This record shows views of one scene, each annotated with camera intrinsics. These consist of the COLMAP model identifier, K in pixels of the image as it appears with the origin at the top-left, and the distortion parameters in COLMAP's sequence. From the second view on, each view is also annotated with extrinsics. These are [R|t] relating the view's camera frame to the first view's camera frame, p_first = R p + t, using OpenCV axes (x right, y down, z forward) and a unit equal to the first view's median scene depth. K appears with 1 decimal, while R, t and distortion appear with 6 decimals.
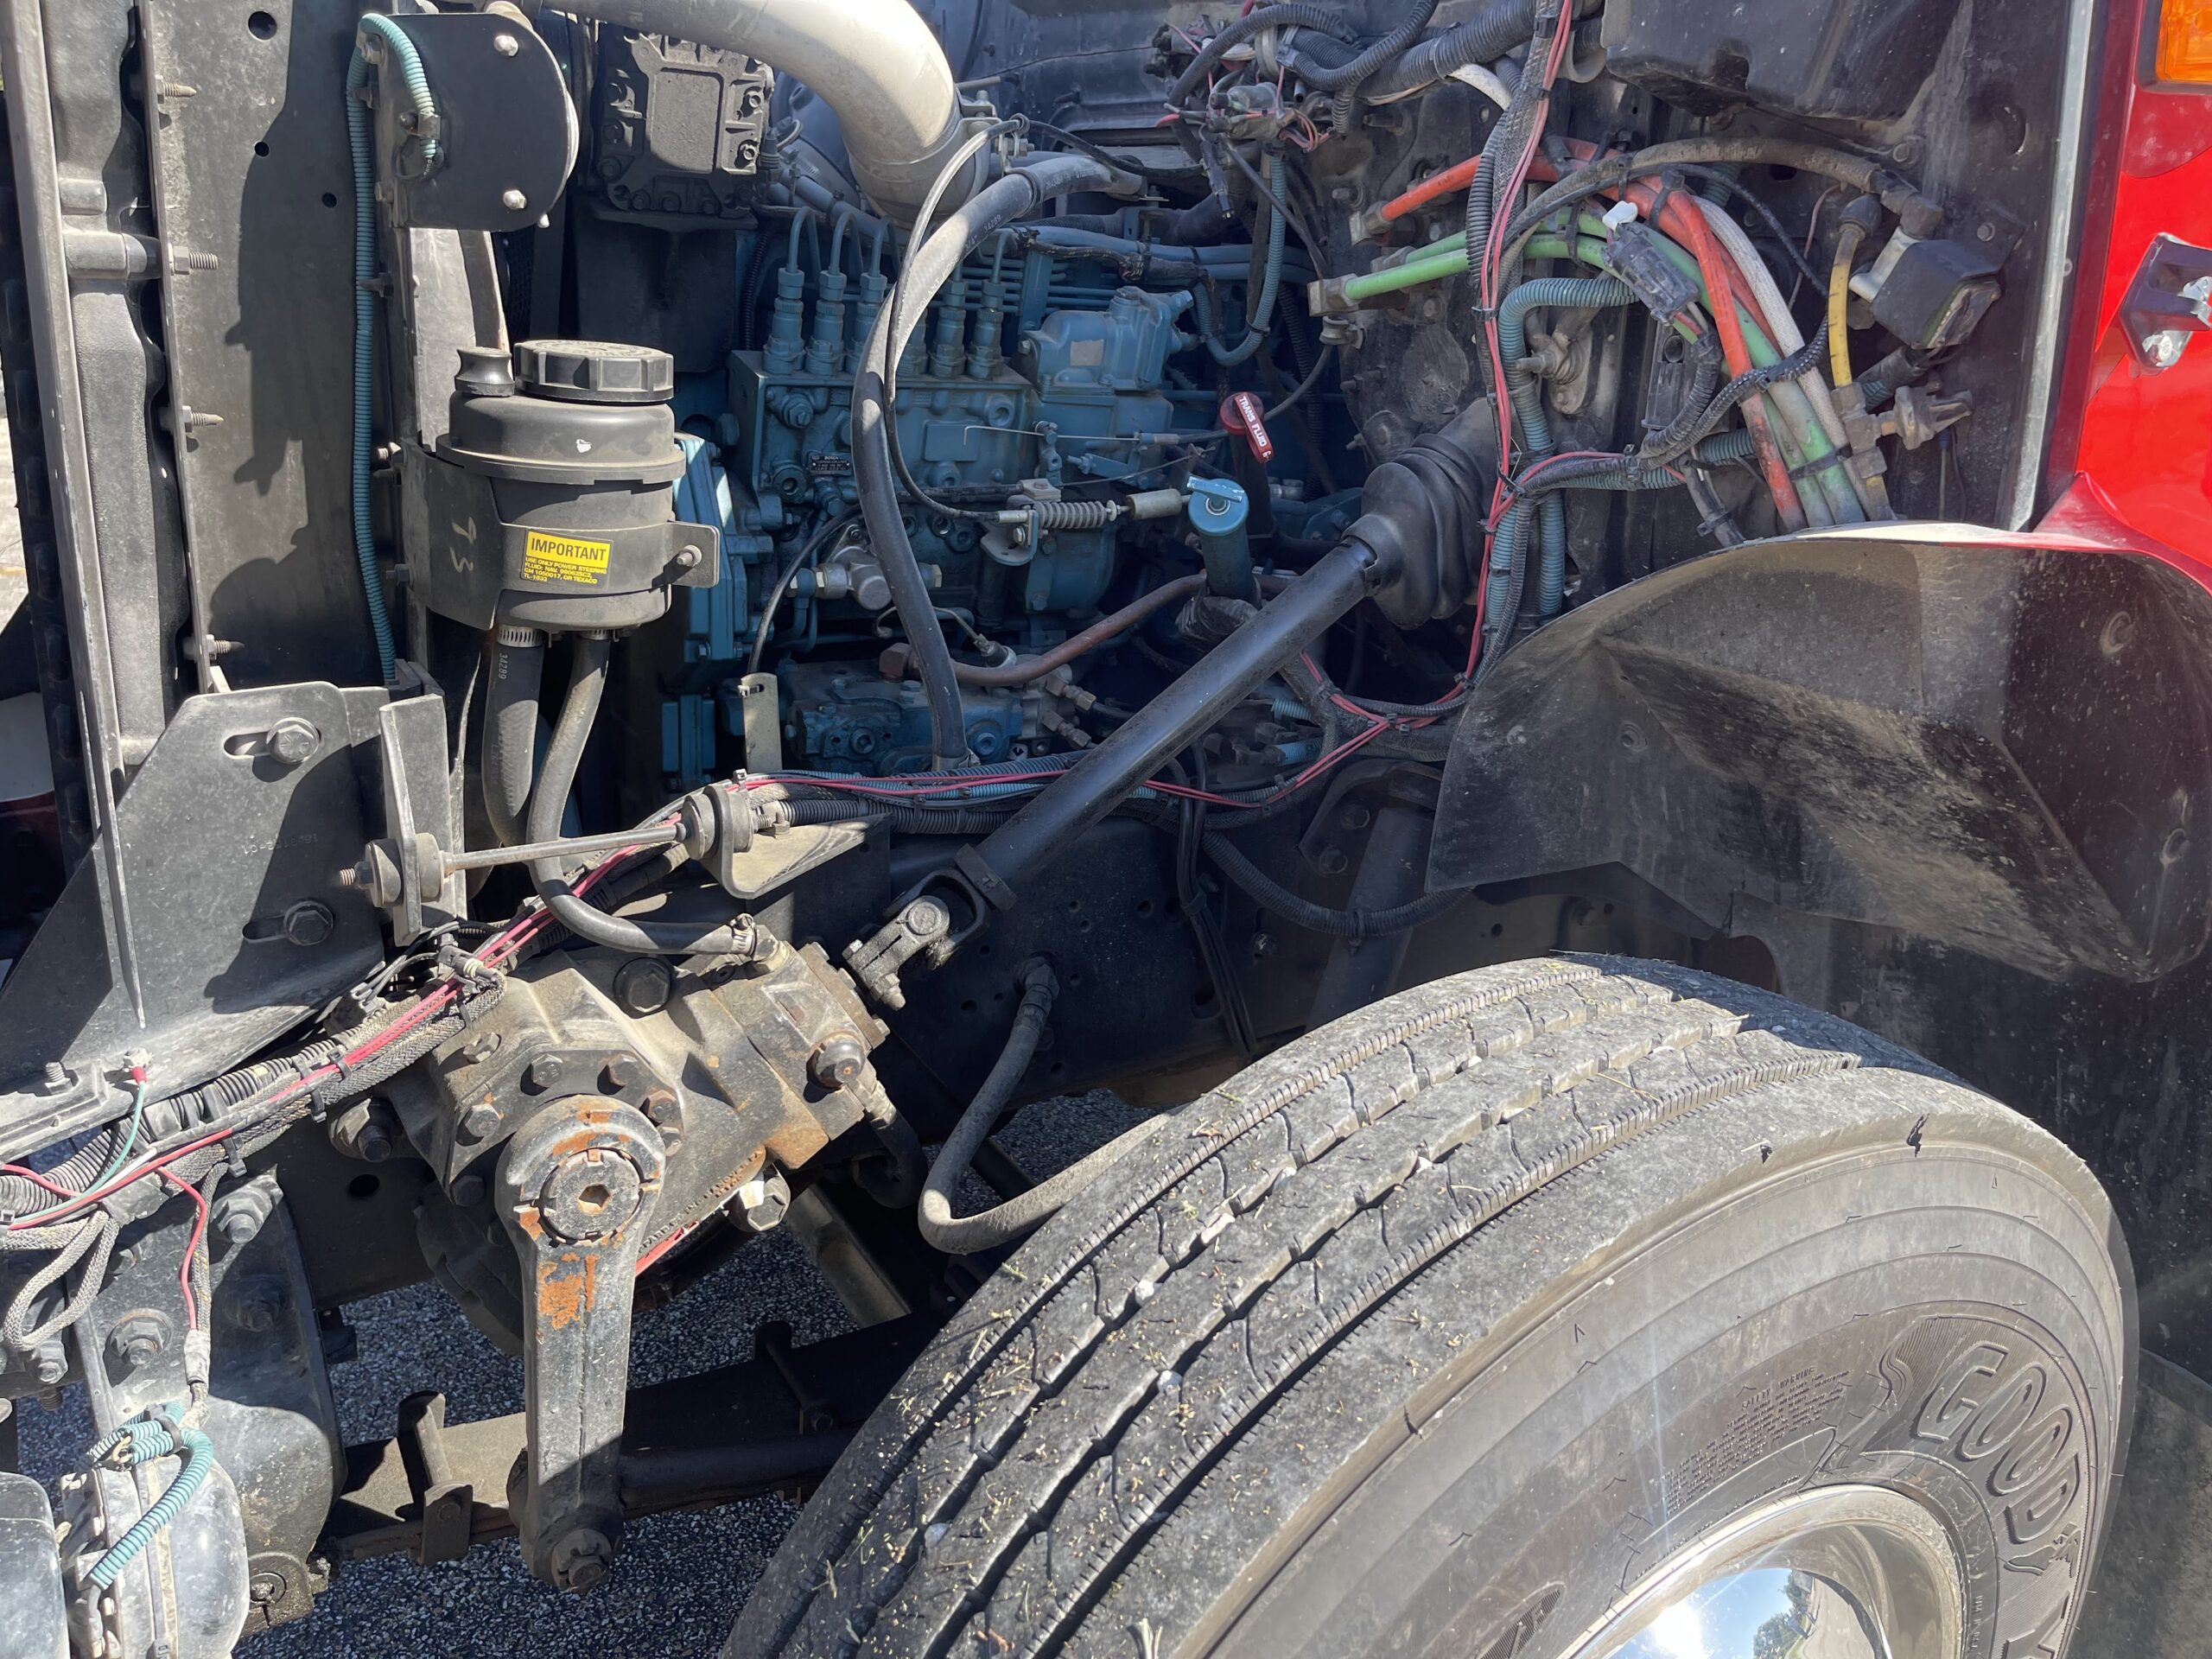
lens RADIAL K [[1691.6, 0, 1107.2], [0, 1691.6, 835.3], [0, 0, 1]] dist [0.046402, -0.070120]
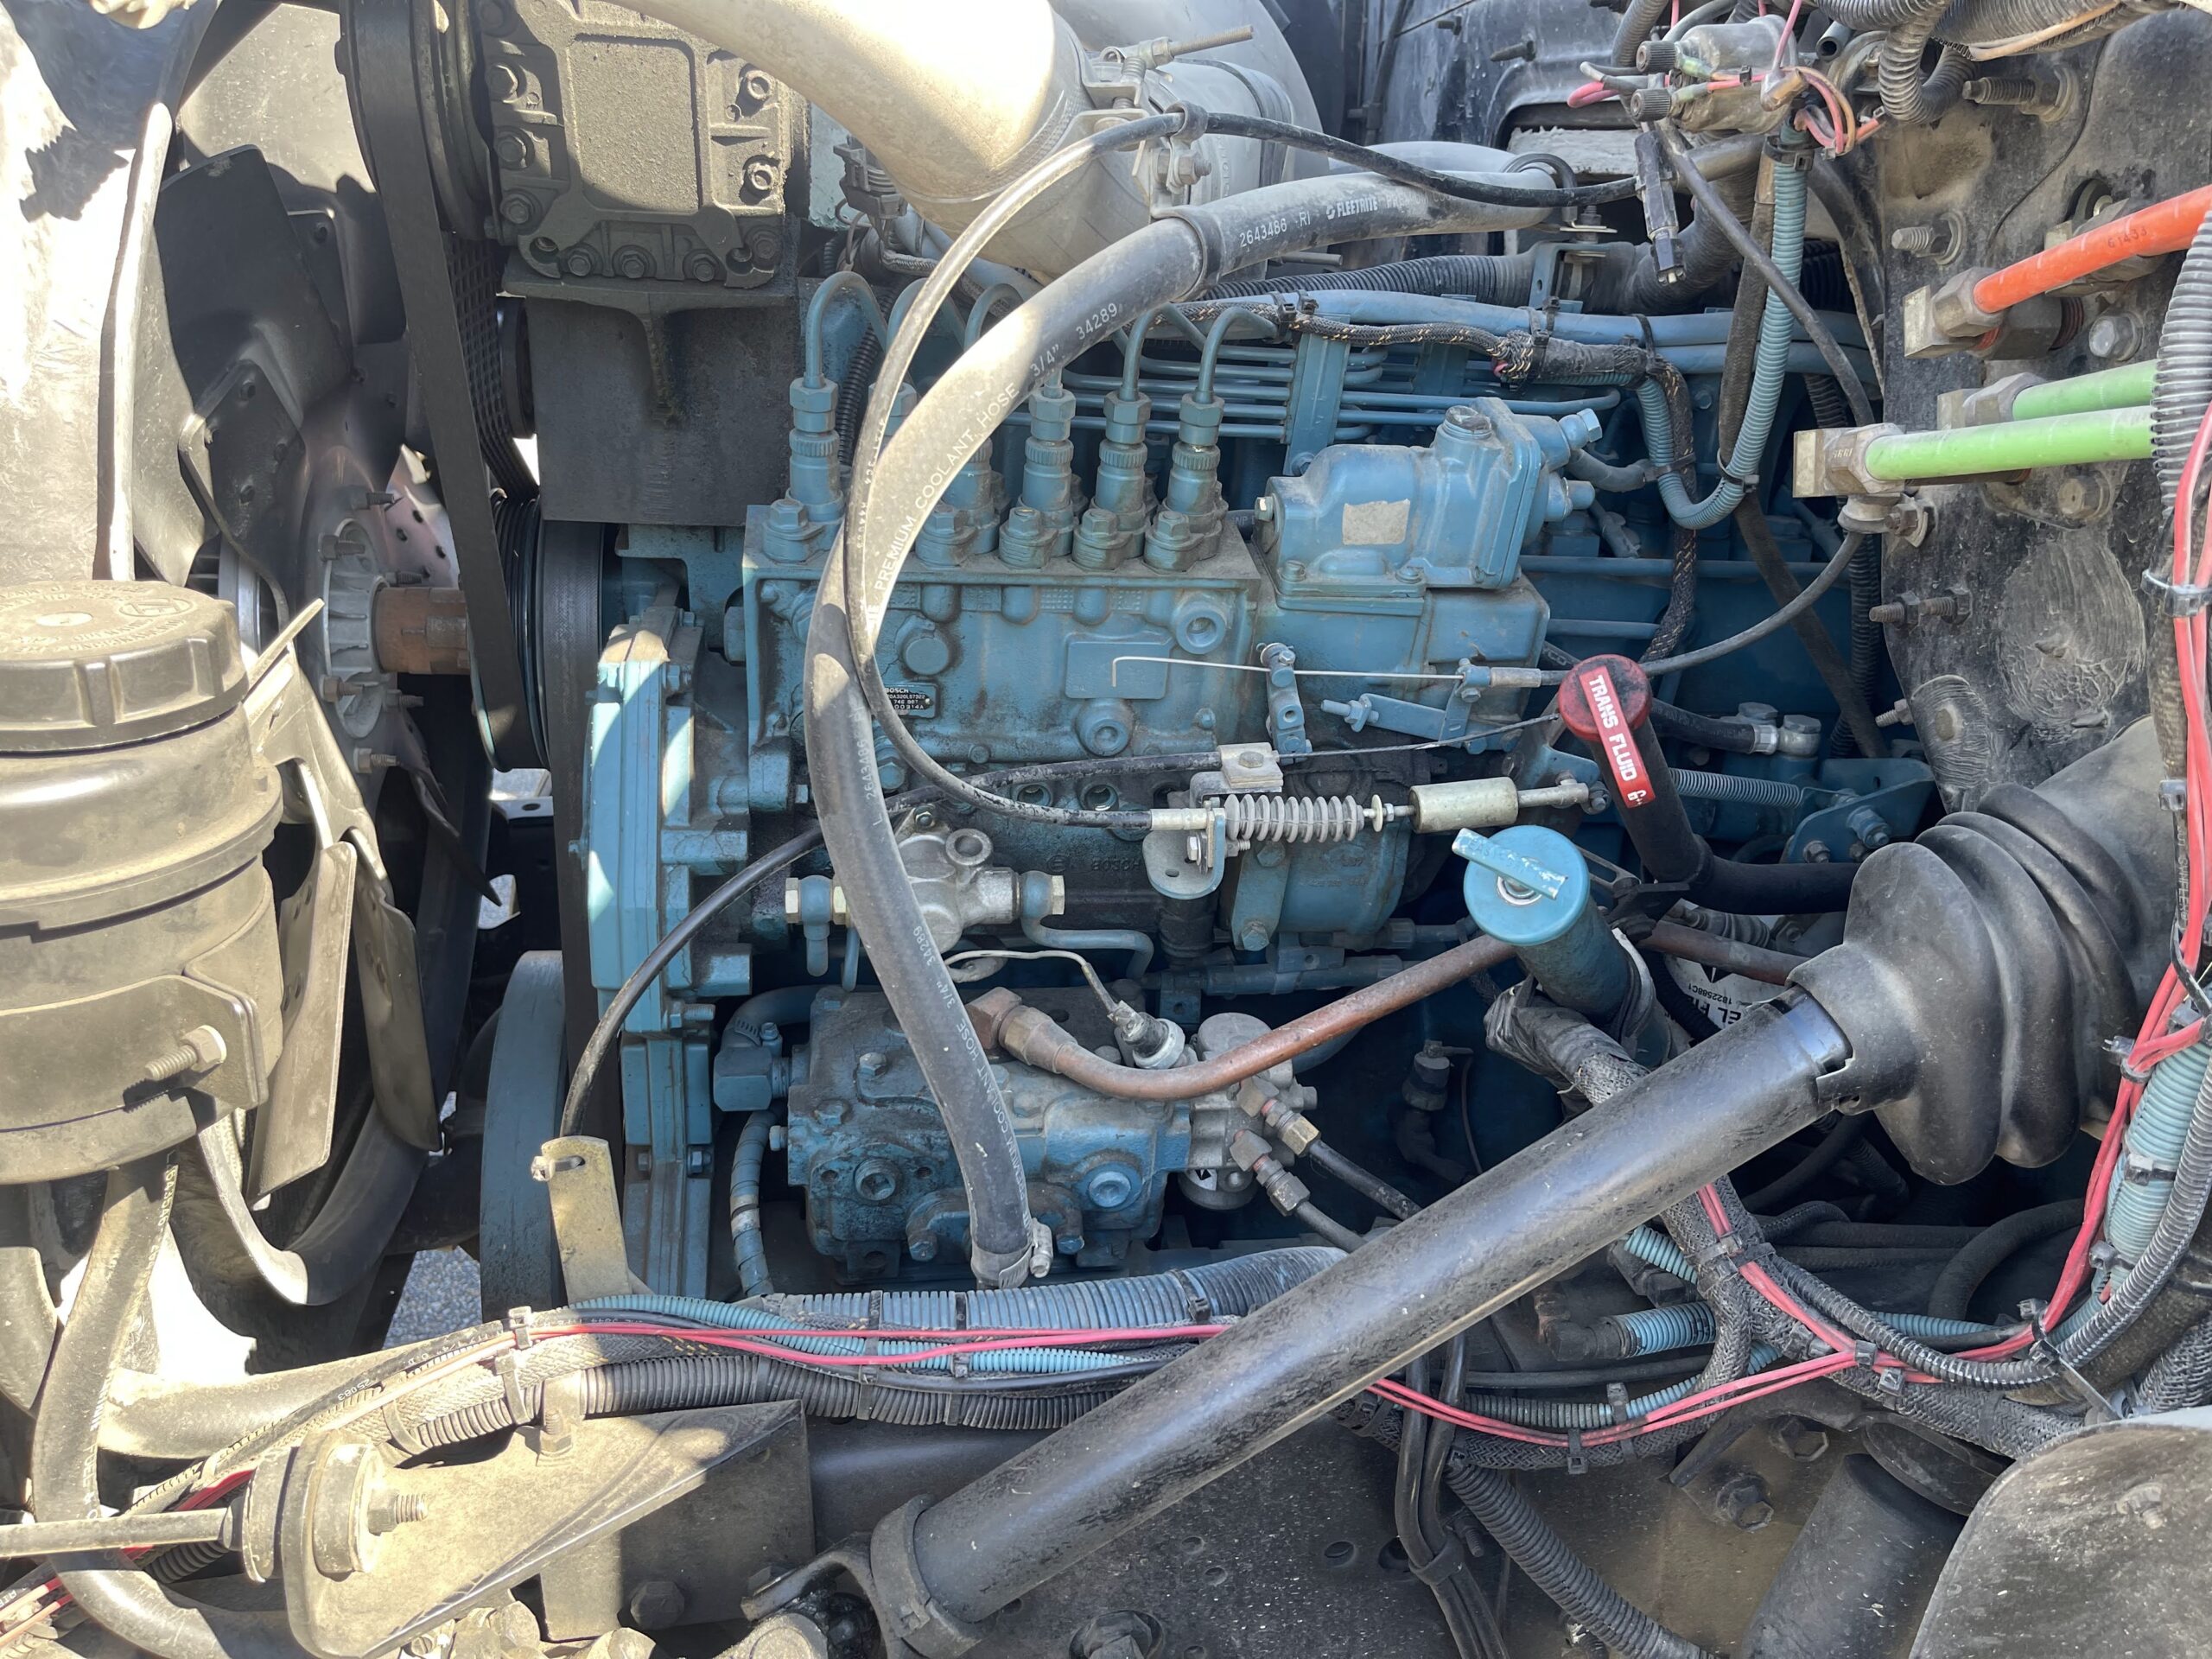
lens RADIAL K [[1691.6, 0, 1114.4], [0, 1691.6, 832.3], [0, 0, 1]] dist [0.046402, -0.070120]
pose [[0.929725, 0.126116, -0.345986, 0.118262], [-0.118023, 0.992015, 0.044453, -0.207673], [0.348830, -0.000495, 0.937186, 0.472310]]
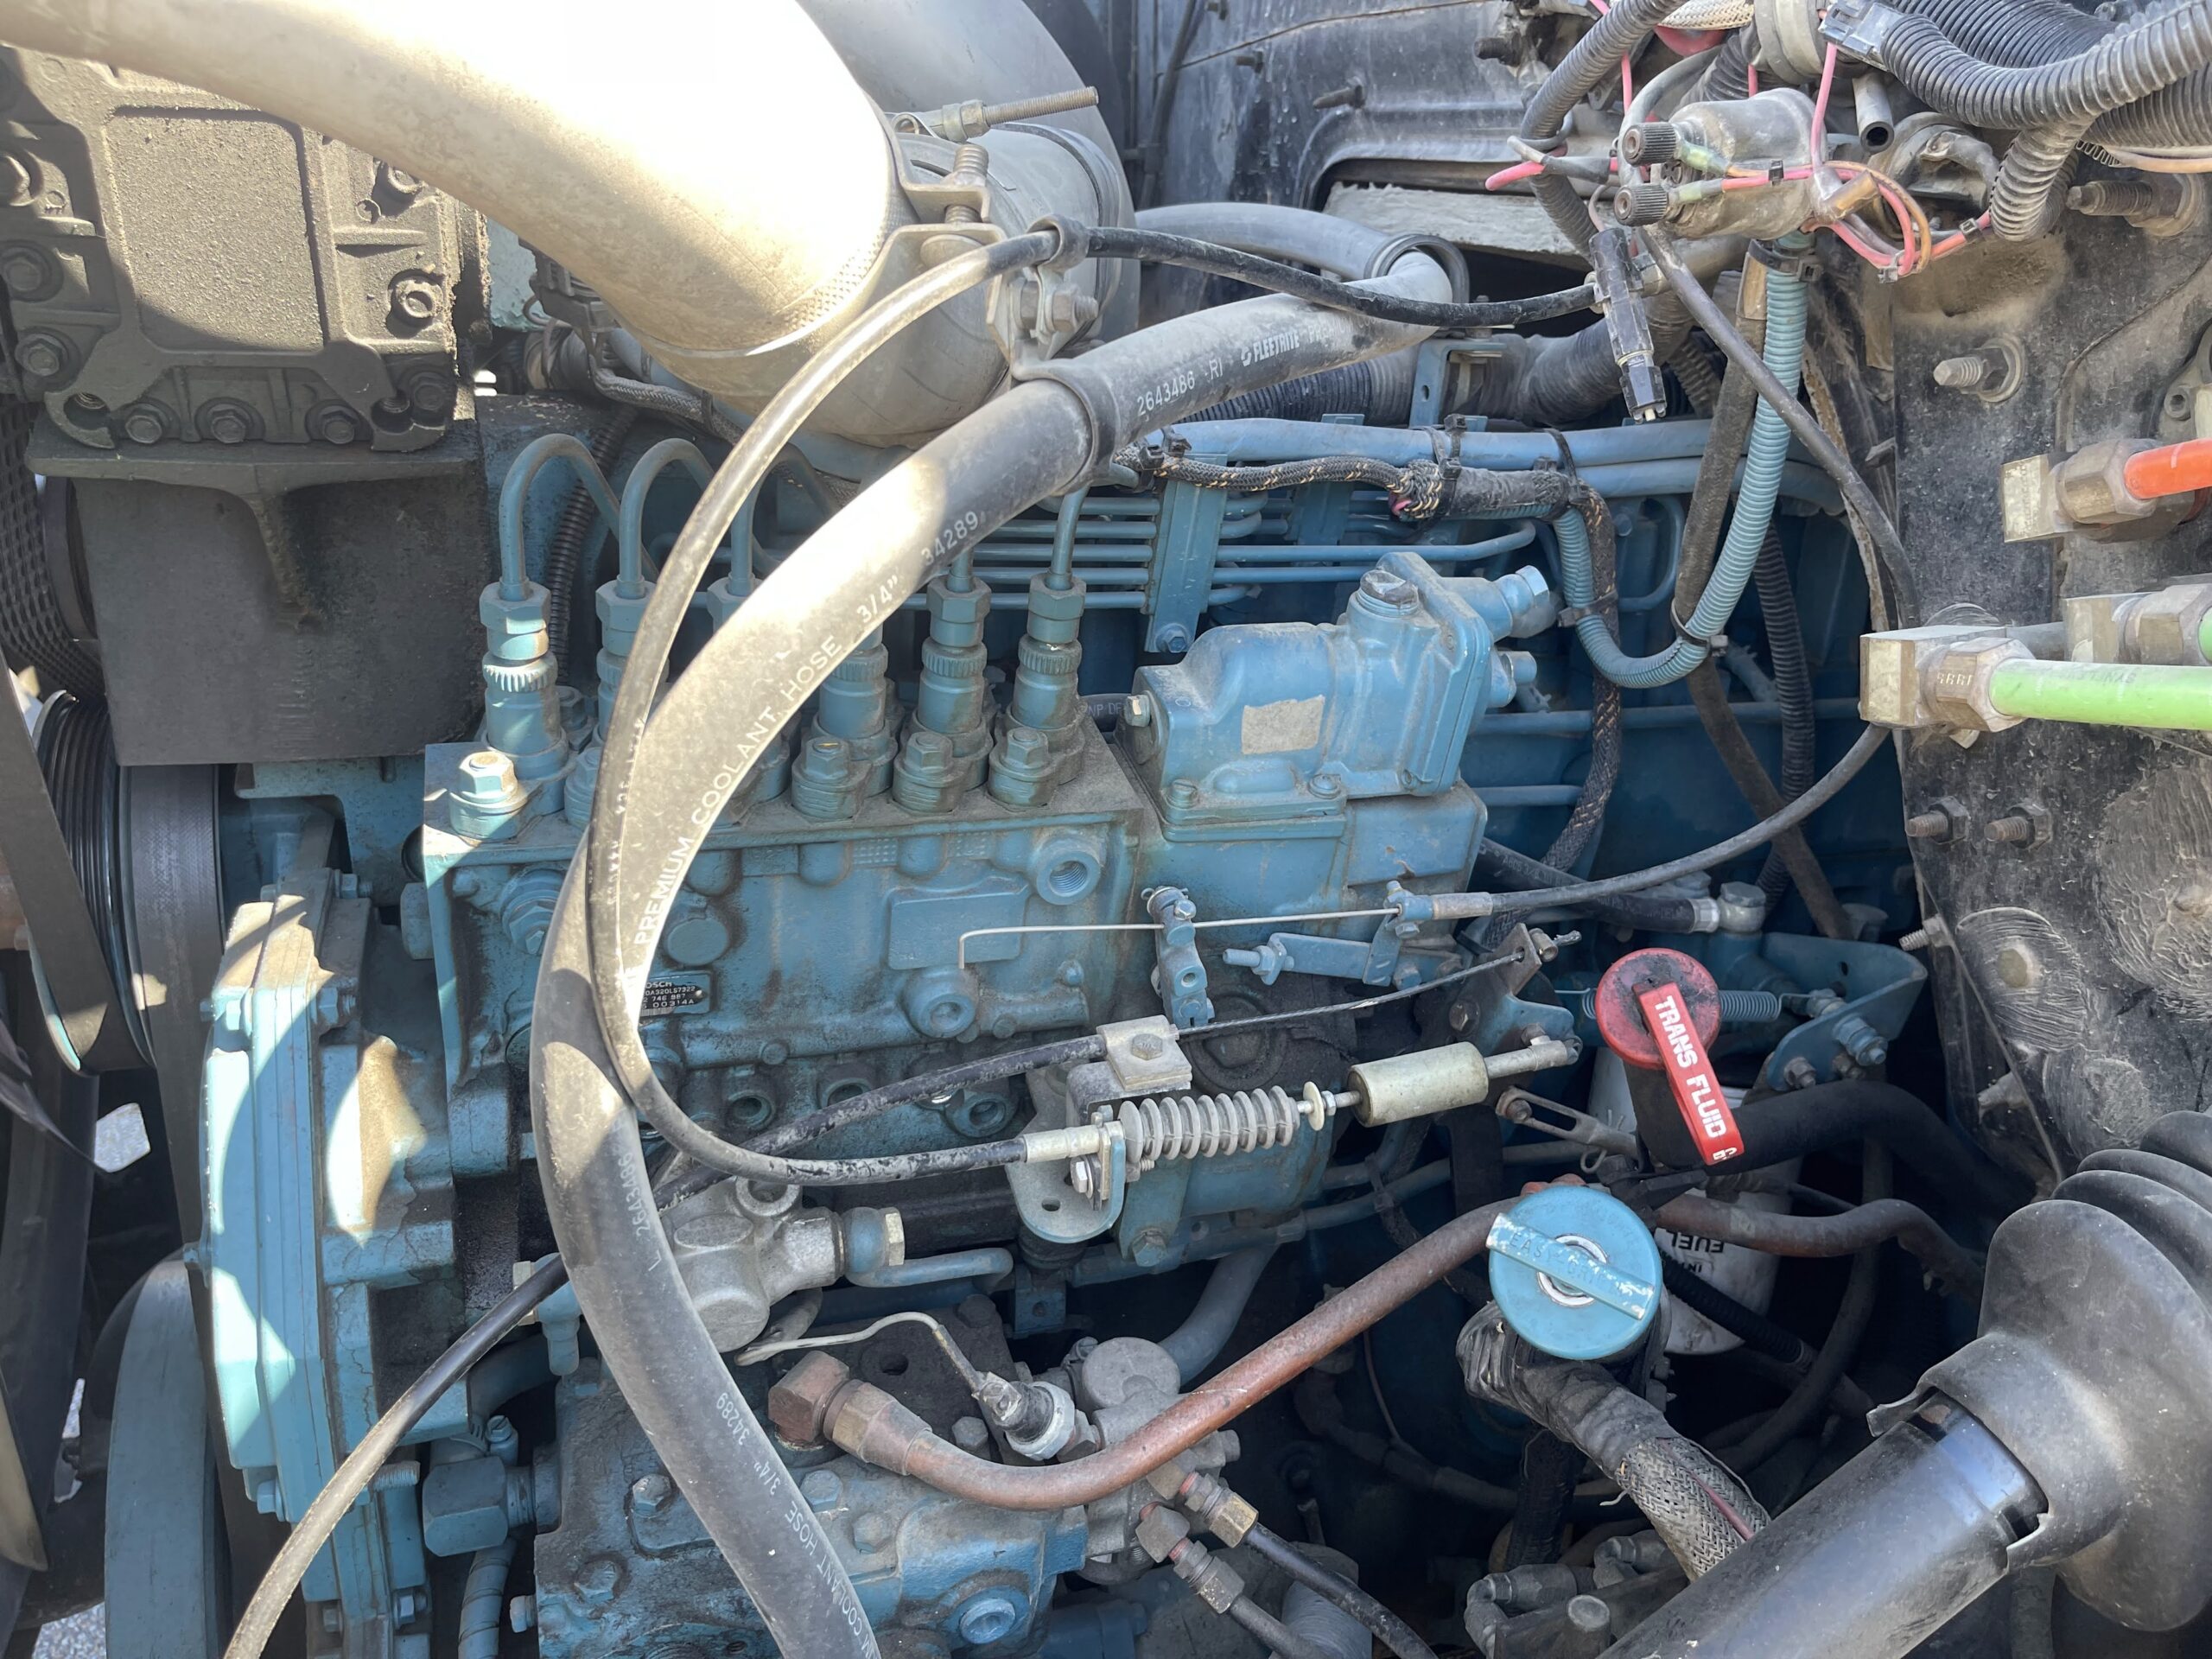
lens RADIAL K [[1691.6, 0, 1119.4], [0, 1691.6, 814.3], [0, 0, 1]] dist [0.046402, -0.070120]
pose [[0.979752, 0.064444, -0.189561, 0.031445], [-0.061245, 0.997865, 0.022689, -0.281324], [0.190618, -0.010620, 0.981607, 0.598701]]
